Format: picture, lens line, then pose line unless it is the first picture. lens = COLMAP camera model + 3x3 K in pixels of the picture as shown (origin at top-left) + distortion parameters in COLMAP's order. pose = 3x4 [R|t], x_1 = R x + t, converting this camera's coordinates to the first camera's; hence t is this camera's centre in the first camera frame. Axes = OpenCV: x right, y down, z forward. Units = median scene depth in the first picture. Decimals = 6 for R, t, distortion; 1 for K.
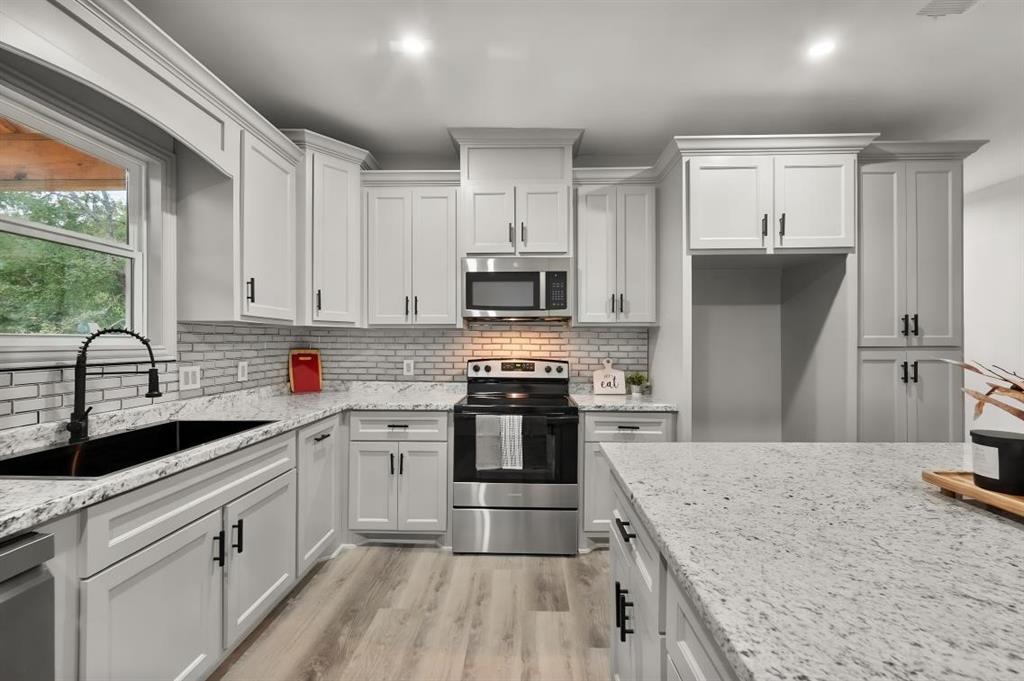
lens RADIAL K [[411.8, 0, 519.3], [0, 411.8, 342.9], [0, 0, 1]] dist [0.001328, 0.000122]
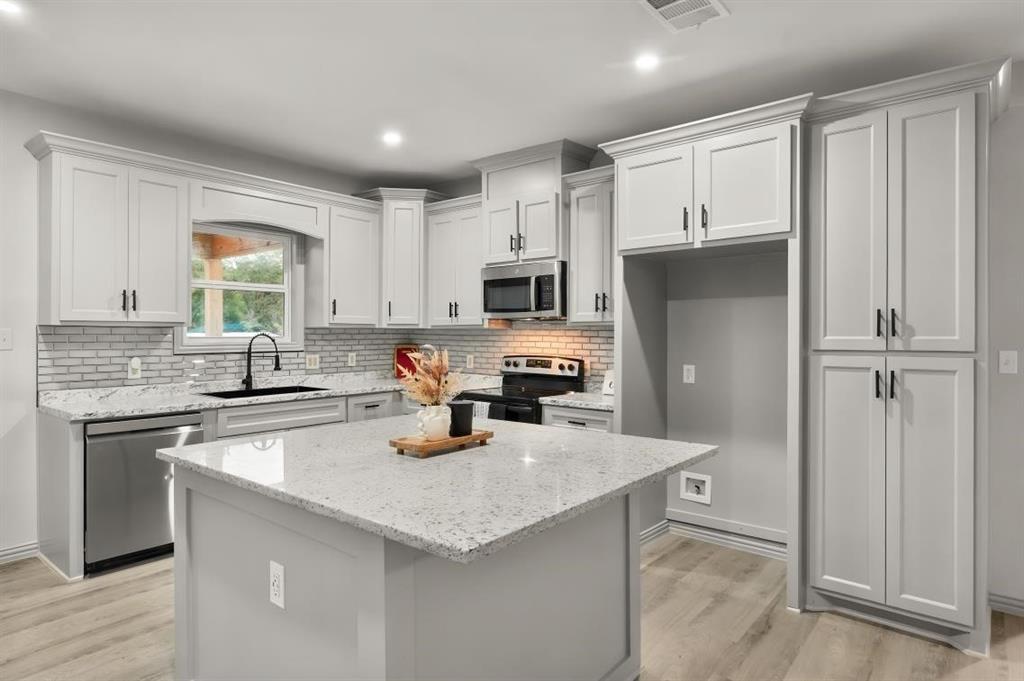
lens RADIAL K [[582.8, 0, 506.4], [0, 582.8, 334.1], [0, 0, 1]] dist [-0.001756, -0.000081]
pose [[0.782183, 0.000508, -0.623049, 1.069663], [-0.000722, 1.000000, -0.000092, -0.021938], [0.623049, 0.000521, 0.782183, -0.283336]]
